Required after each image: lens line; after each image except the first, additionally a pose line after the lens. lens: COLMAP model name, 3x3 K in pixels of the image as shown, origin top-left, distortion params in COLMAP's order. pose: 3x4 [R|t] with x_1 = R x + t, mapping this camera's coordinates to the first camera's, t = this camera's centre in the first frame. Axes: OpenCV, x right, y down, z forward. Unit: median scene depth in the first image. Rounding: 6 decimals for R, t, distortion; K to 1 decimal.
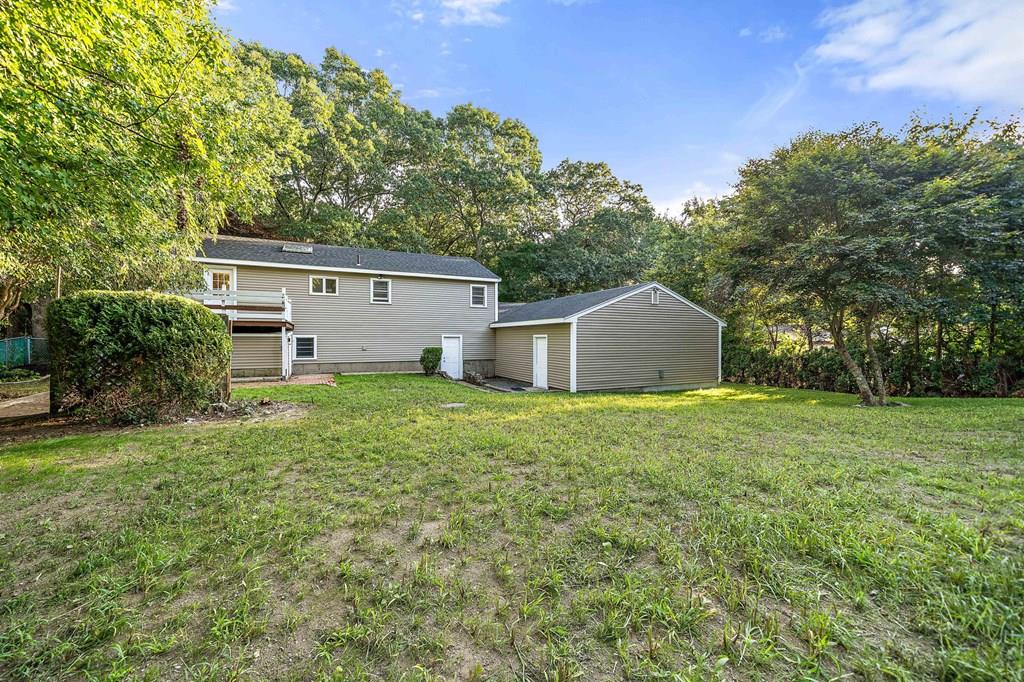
lens RADIAL K [[399.1, 0, 511.2], [0, 399.1, 329.7], [0, 0, 1]] dist [-0.000971, -0.000065]
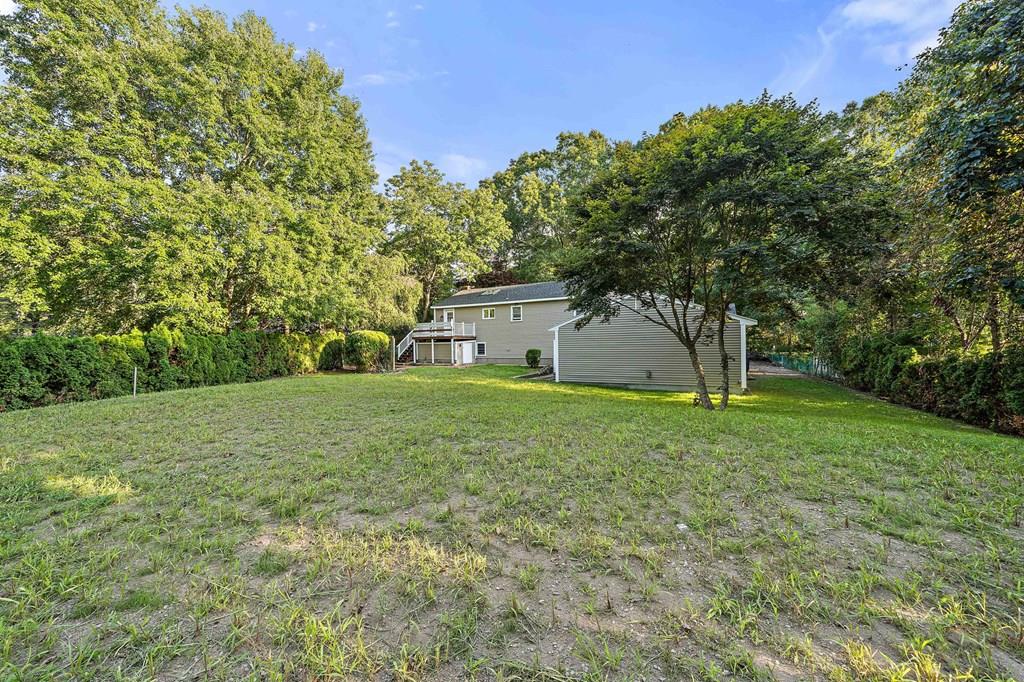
lens RADIAL K [[399.1, 0, 511.2], [0, 399.1, 329.7], [0, 0, 1]] dist [-0.000971, -0.000065]
pose [[0.587388, -0.039656, -0.808333, 1.004553], [0.034298, 0.999121, -0.024093, 0.004710], [0.808578, -0.013573, 0.588232, 0.062397]]
